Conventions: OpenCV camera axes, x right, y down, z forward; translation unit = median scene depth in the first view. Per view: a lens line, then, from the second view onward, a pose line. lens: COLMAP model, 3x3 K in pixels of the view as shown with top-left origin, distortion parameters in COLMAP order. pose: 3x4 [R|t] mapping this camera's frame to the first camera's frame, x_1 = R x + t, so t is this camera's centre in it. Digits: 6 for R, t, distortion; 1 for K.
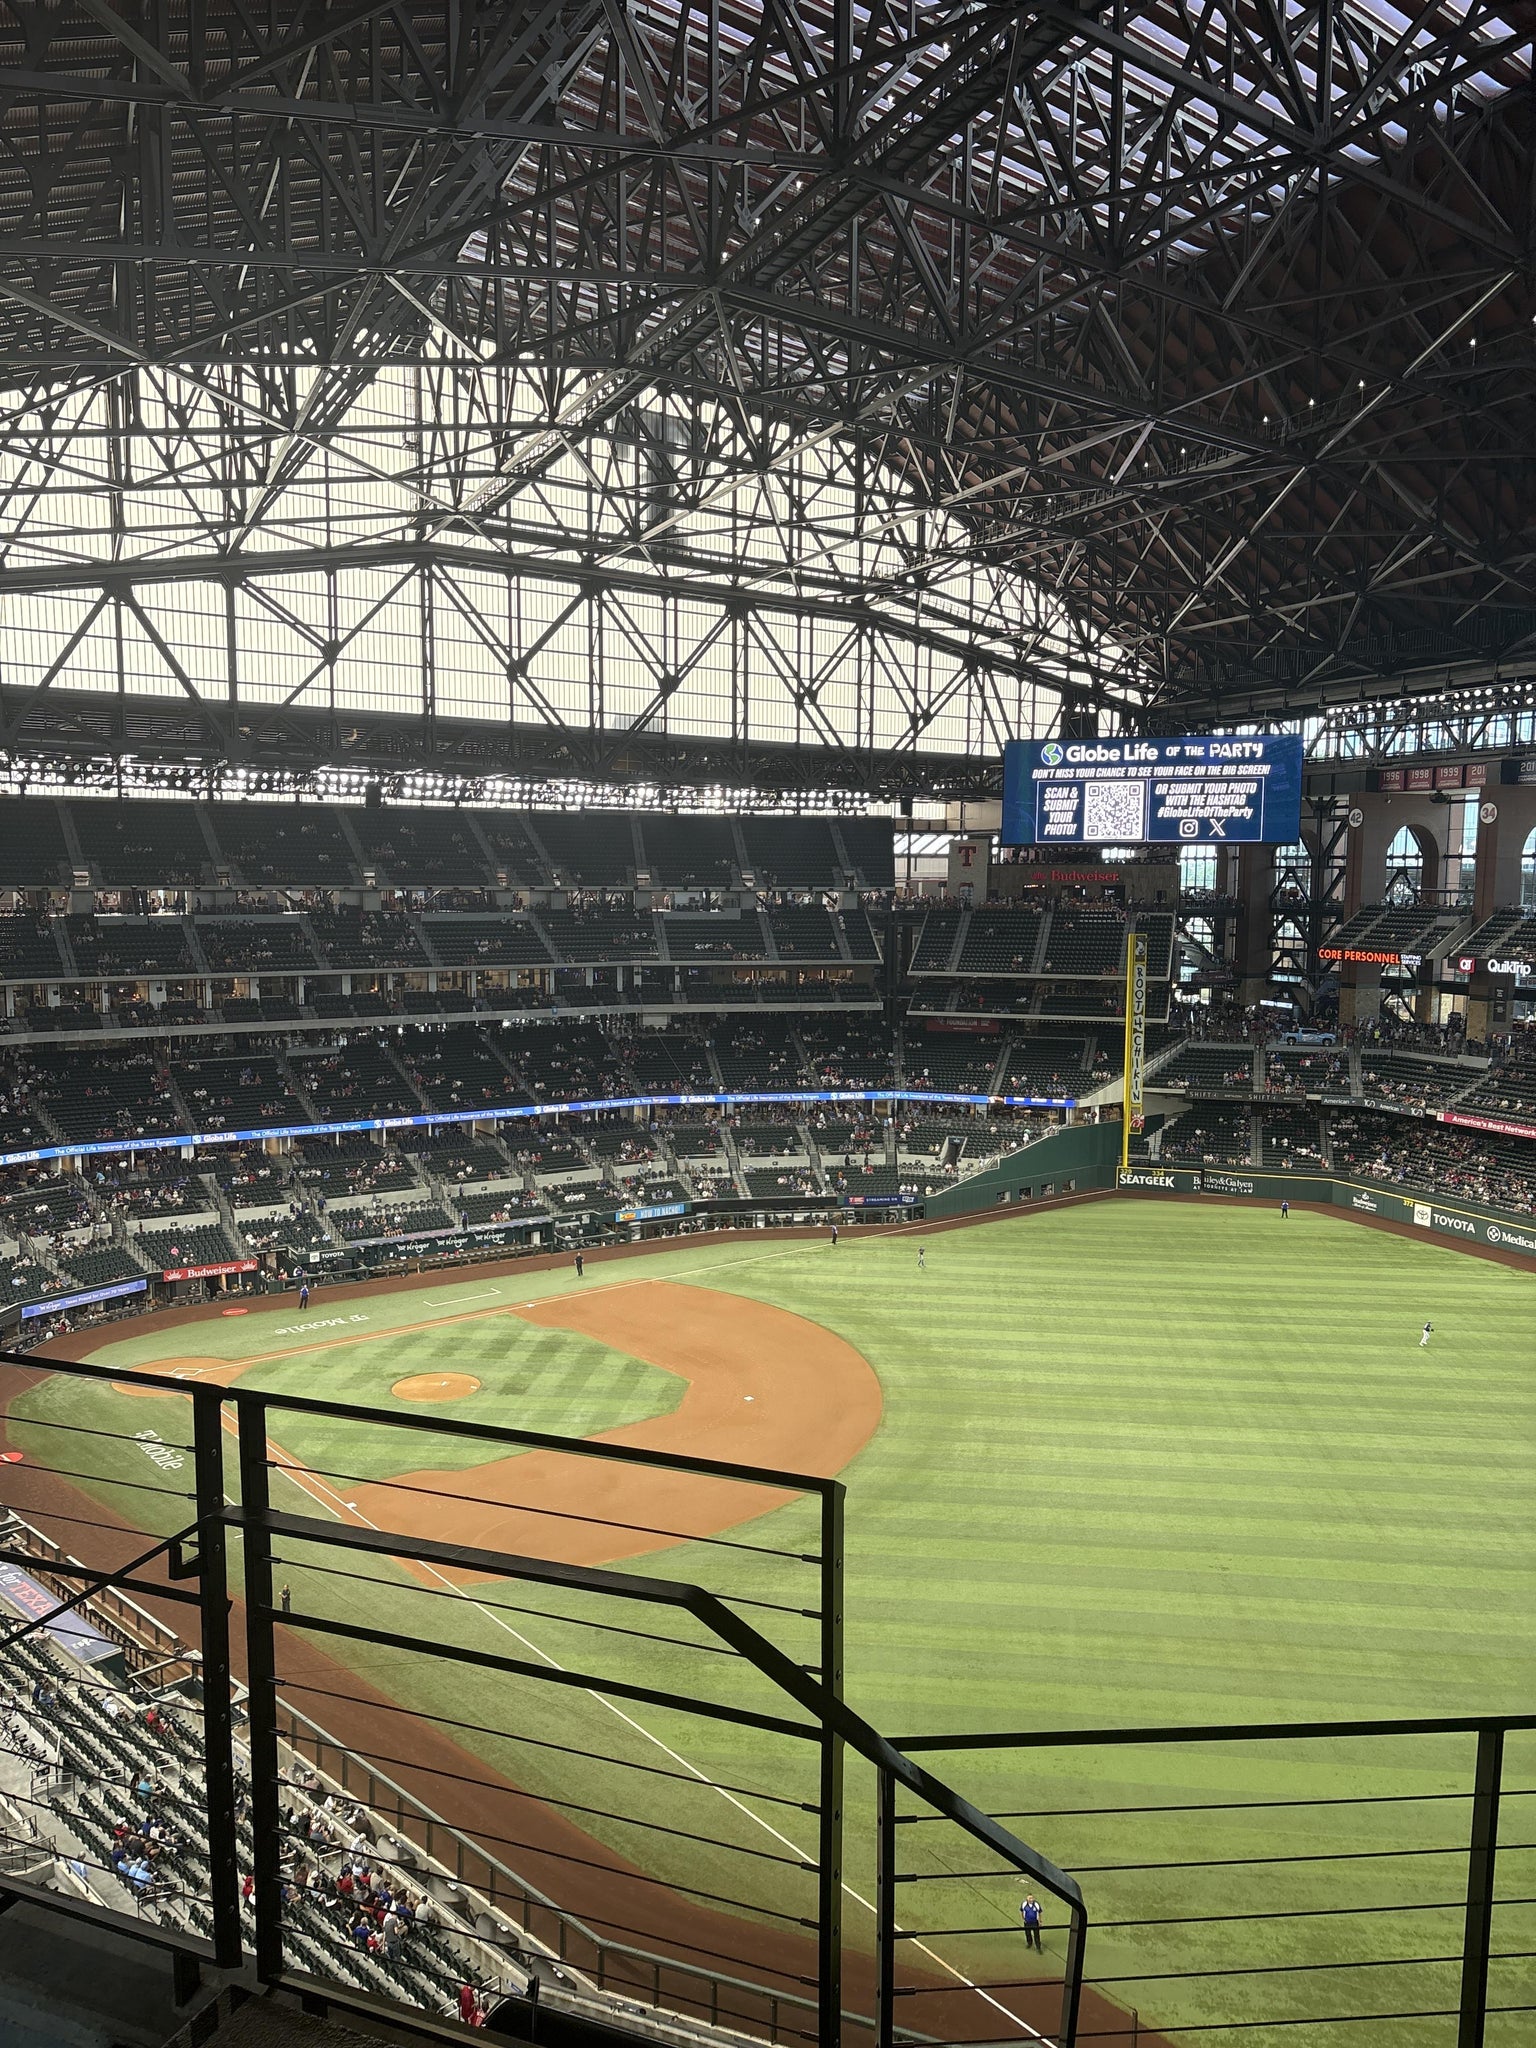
lens RADIAL K [[1539.8, 0, 770.9], [0, 1539.8, 1044.6], [0, 0, 1]] dist [0.029088, -0.021375]
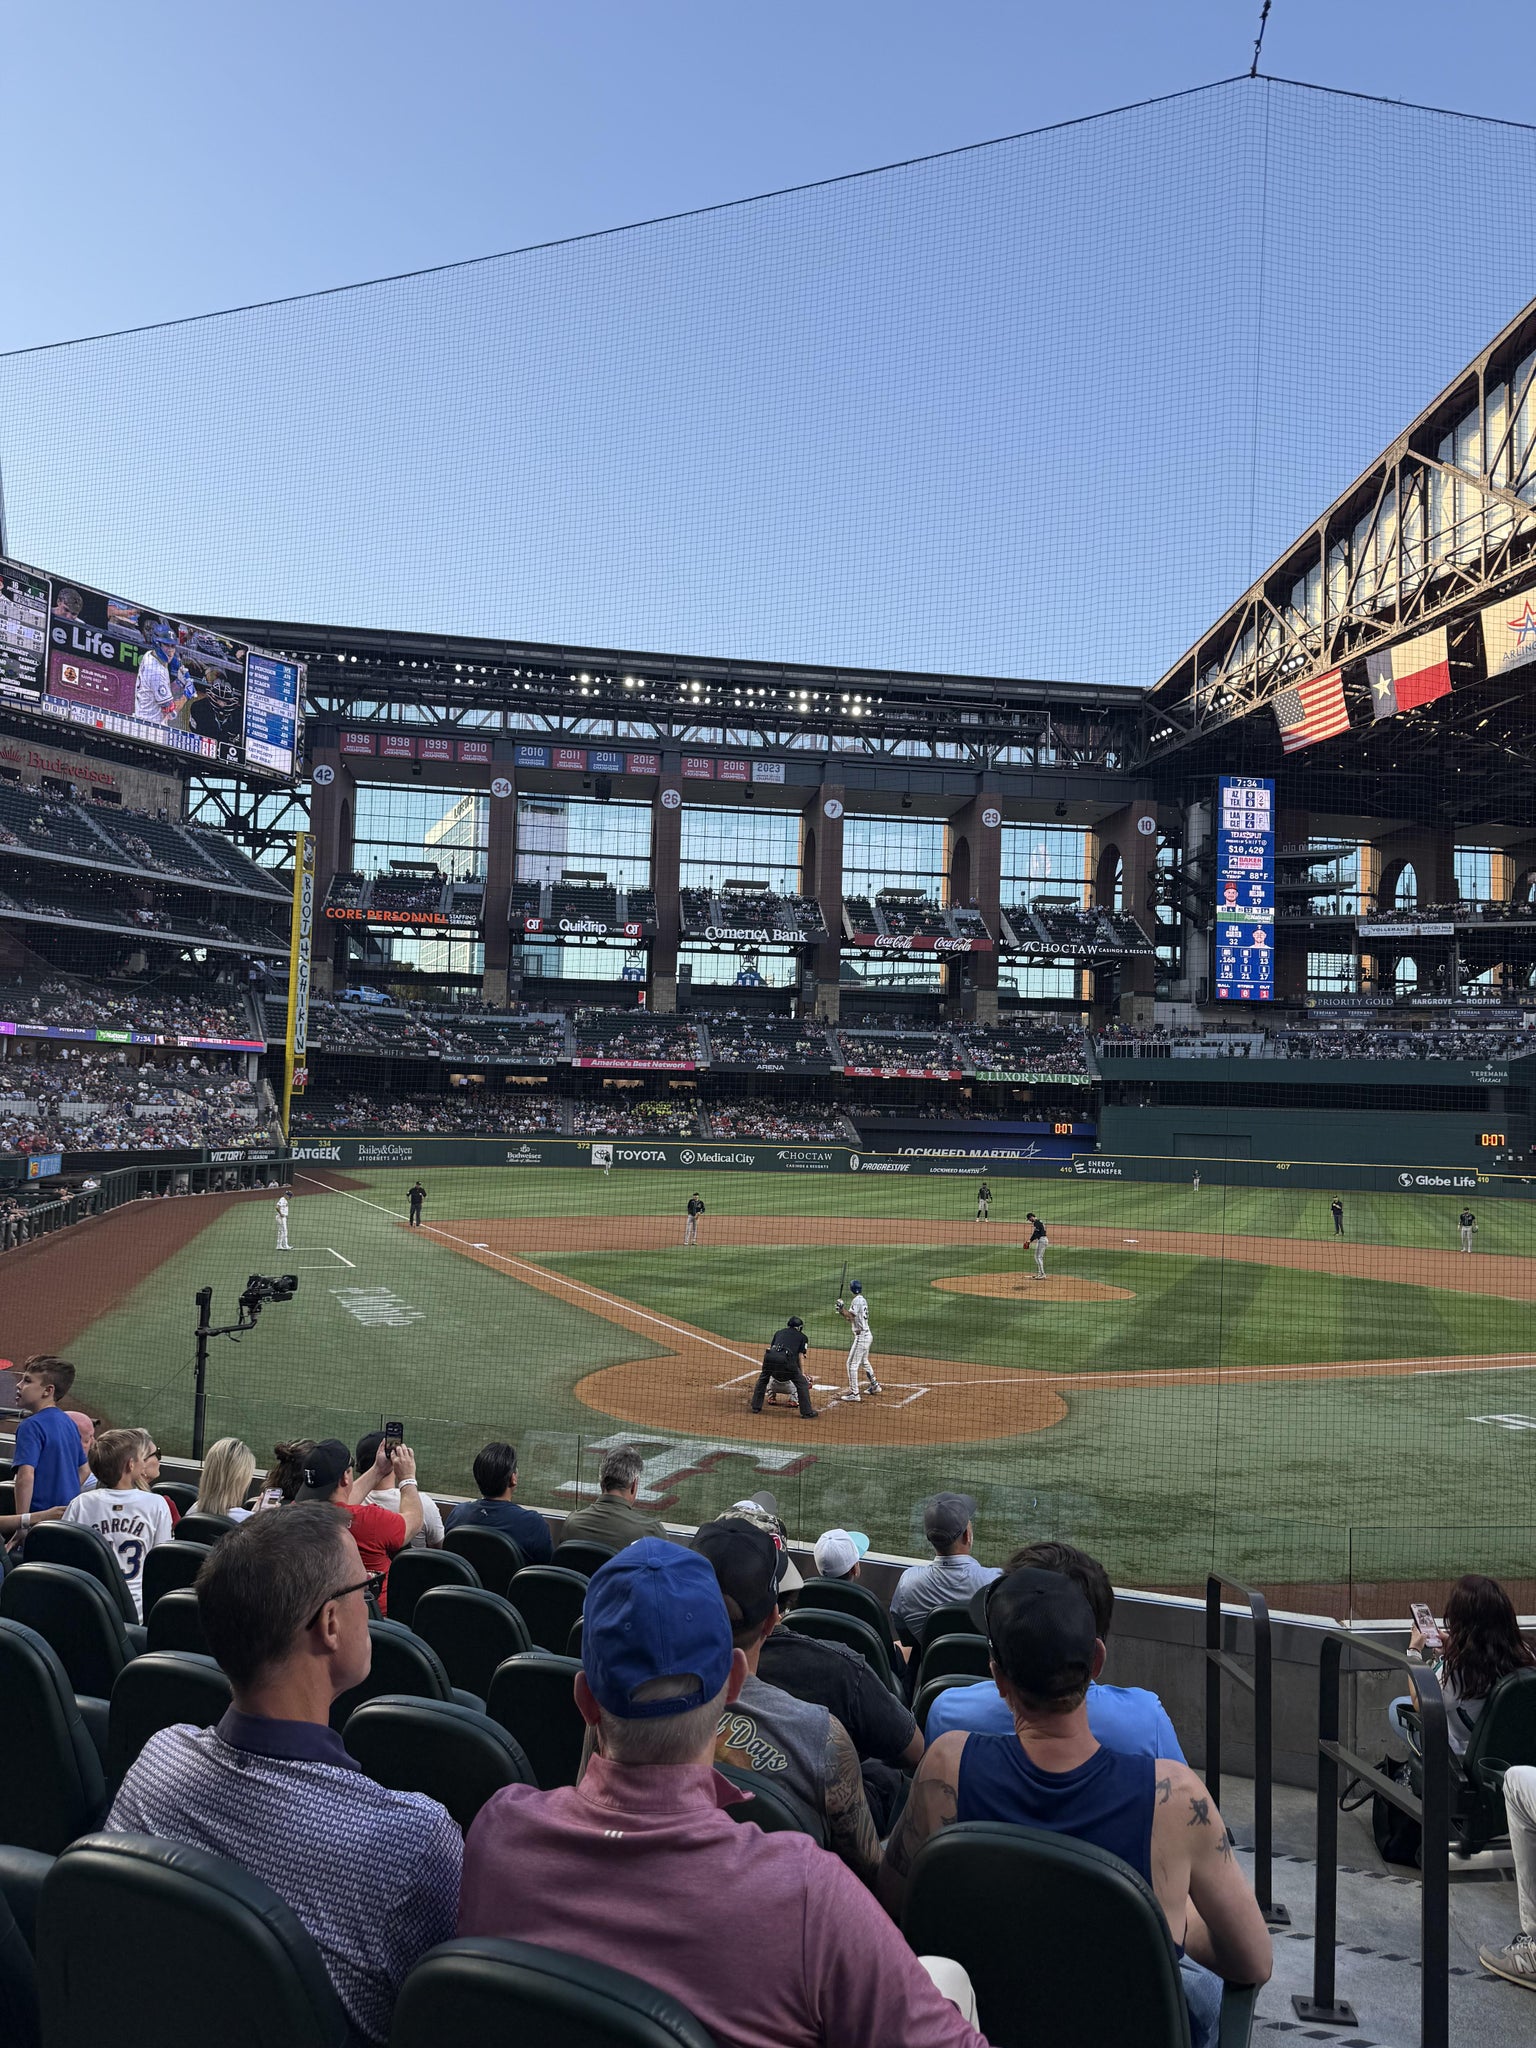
lens RADIAL K [[1436.7, 0, 791.2], [0, 1436.7, 1034.8], [0, 0, 1]] dist [0.039544, -0.044063]
pose [[0.266298, 0.063415, 0.961803, -0.410942], [0.087947, 0.992073, -0.089761, 0.121548], [-0.959870, 0.108490, 0.258610, 0.612476]]
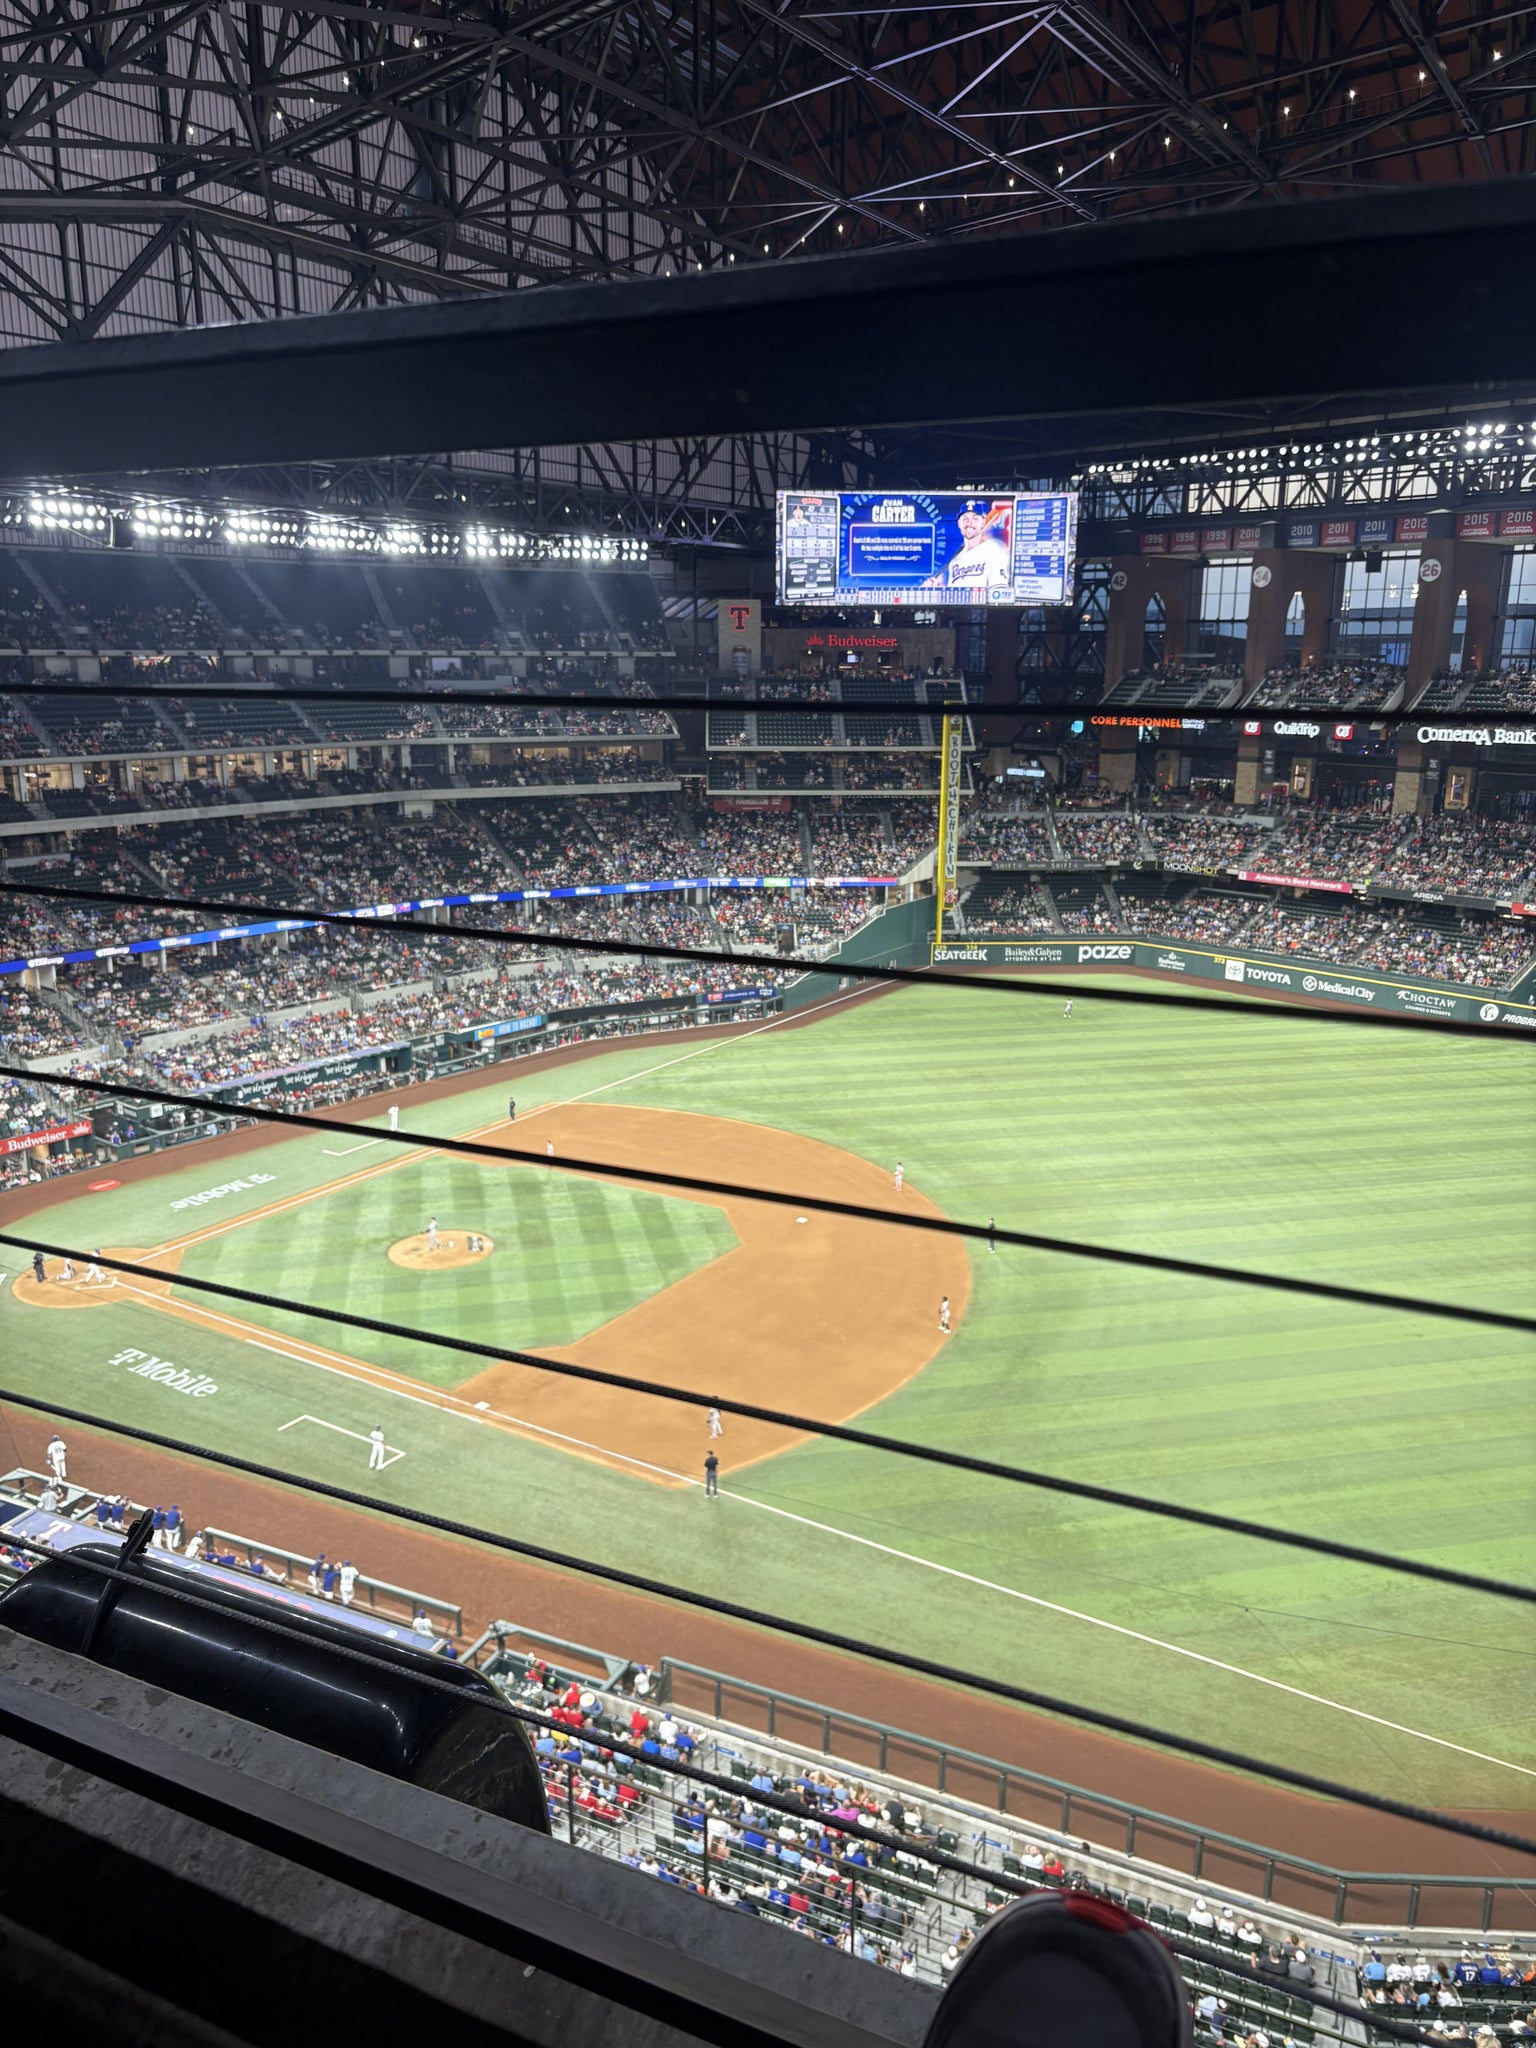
lens RADIAL K [[1539.8, 0, 774.9], [0, 1539.8, 1026.9], [0, 0, 1]] dist [0.029088, -0.021375]
pose [[0.947158, -0.077947, 0.311153, -0.191901], [0.037651, 0.990336, 0.133480, -0.002899], [-0.318551, -0.114712, 0.940939, 0.107924]]
